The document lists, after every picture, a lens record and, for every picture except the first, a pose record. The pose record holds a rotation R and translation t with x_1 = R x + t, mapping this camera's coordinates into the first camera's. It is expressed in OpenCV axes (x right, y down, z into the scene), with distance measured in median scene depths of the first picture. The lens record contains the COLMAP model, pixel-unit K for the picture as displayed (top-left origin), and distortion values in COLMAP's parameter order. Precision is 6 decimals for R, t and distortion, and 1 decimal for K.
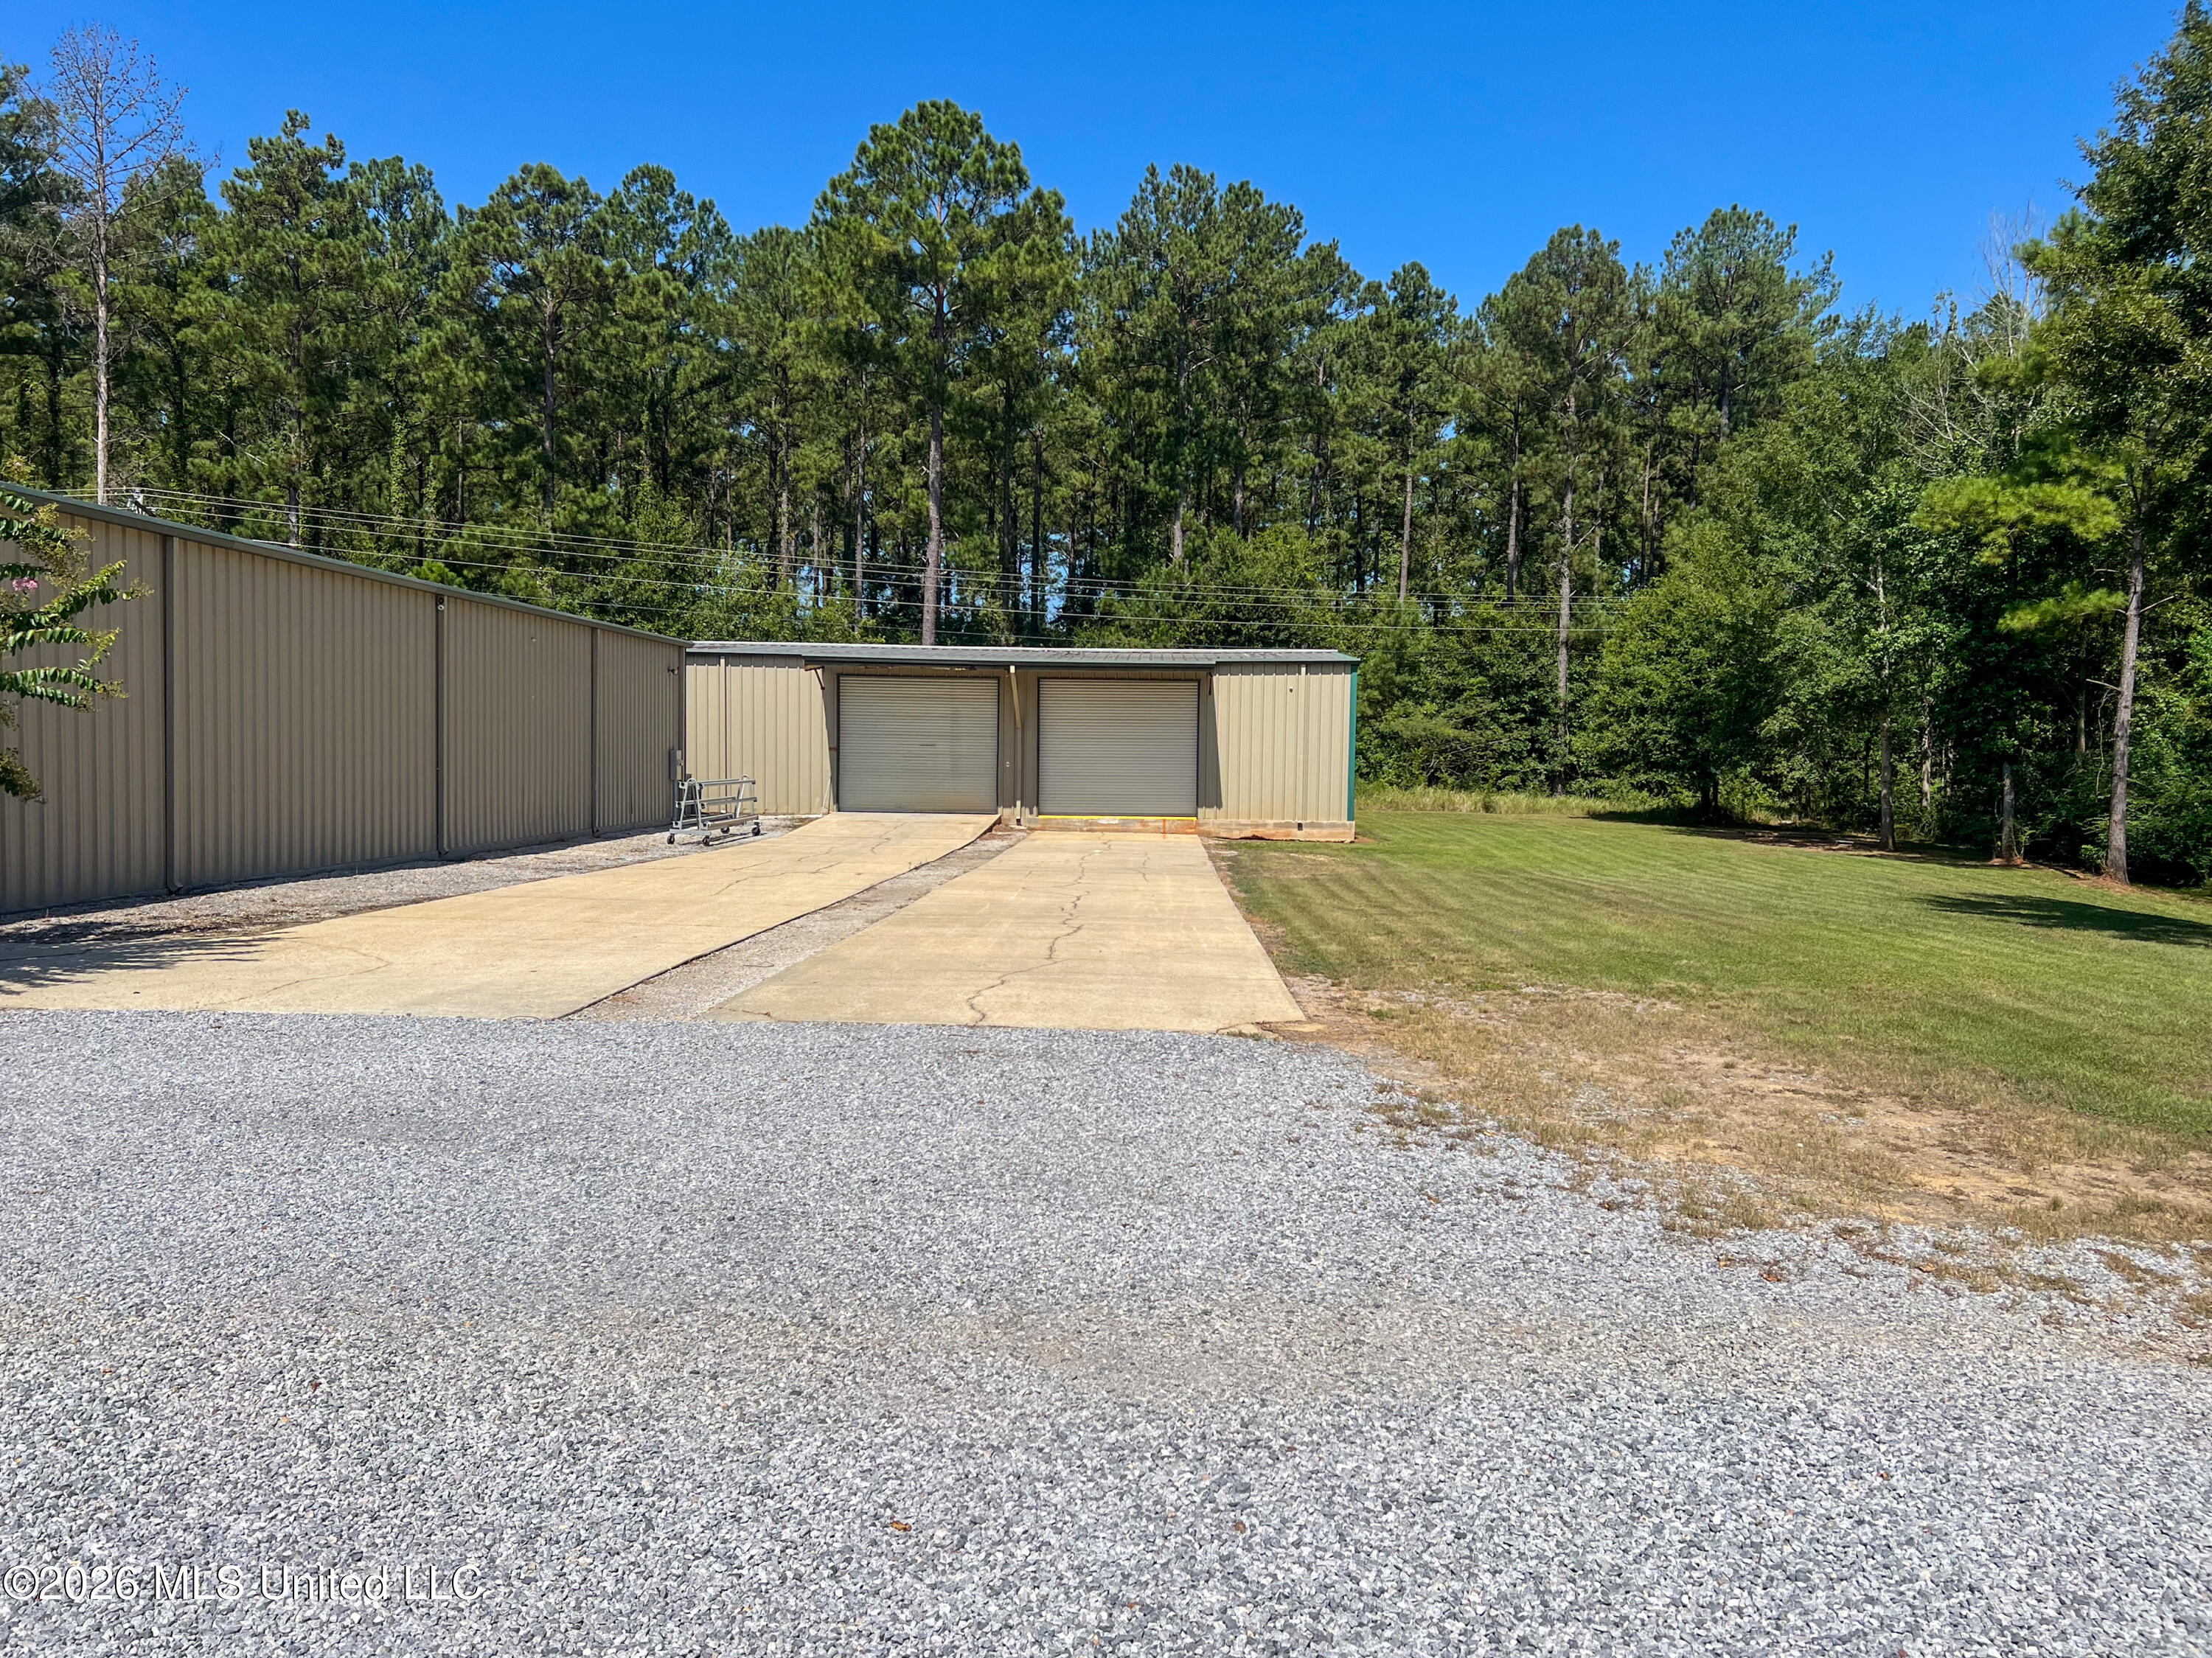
lens RADIAL K [[1707.3, 0, 1106.0], [0, 1707.3, 829.0], [0, 0, 1]] dist [0.099319, -0.151702]
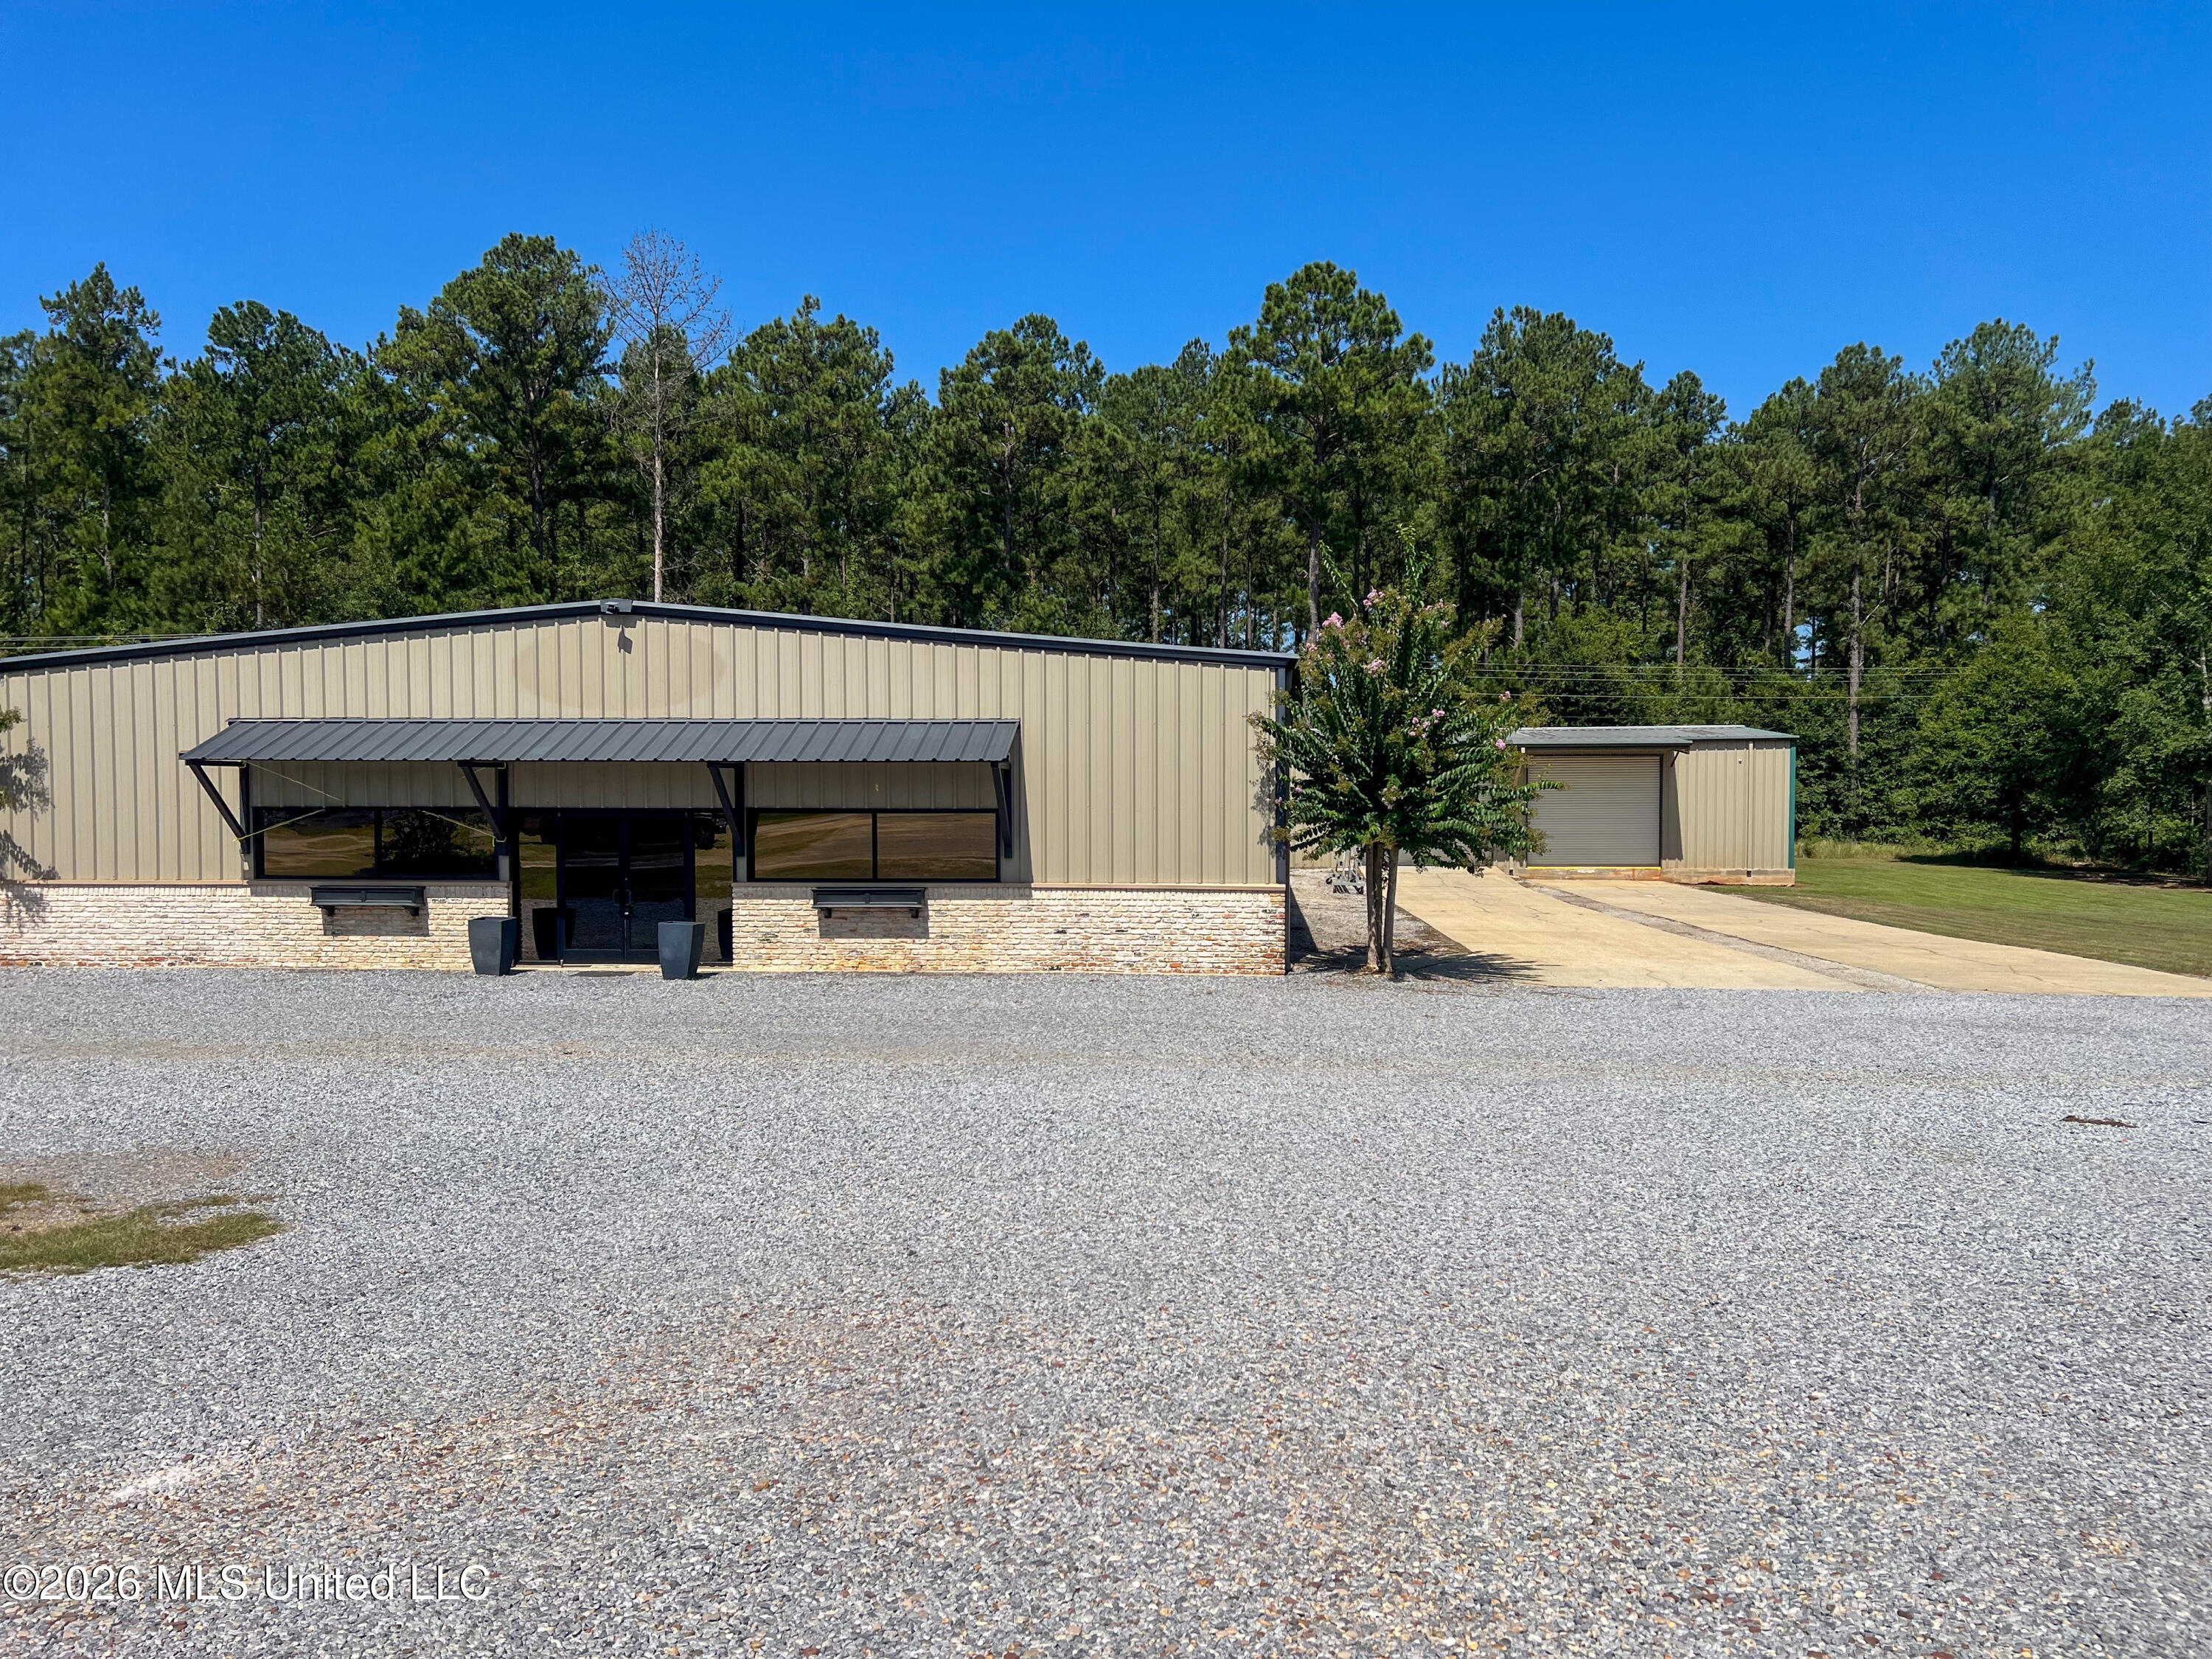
lens RADIAL K [[1657.7, 0, 1084.3], [0, 1657.7, 856.2], [0, 0, 1]] dist [0.059491, -0.054051]
pose [[0.998022, -0.010555, -0.061970, -0.185084], [0.010015, 0.999909, -0.009016, -0.005084], [0.062060, 0.008378, 0.998037, -0.145228]]
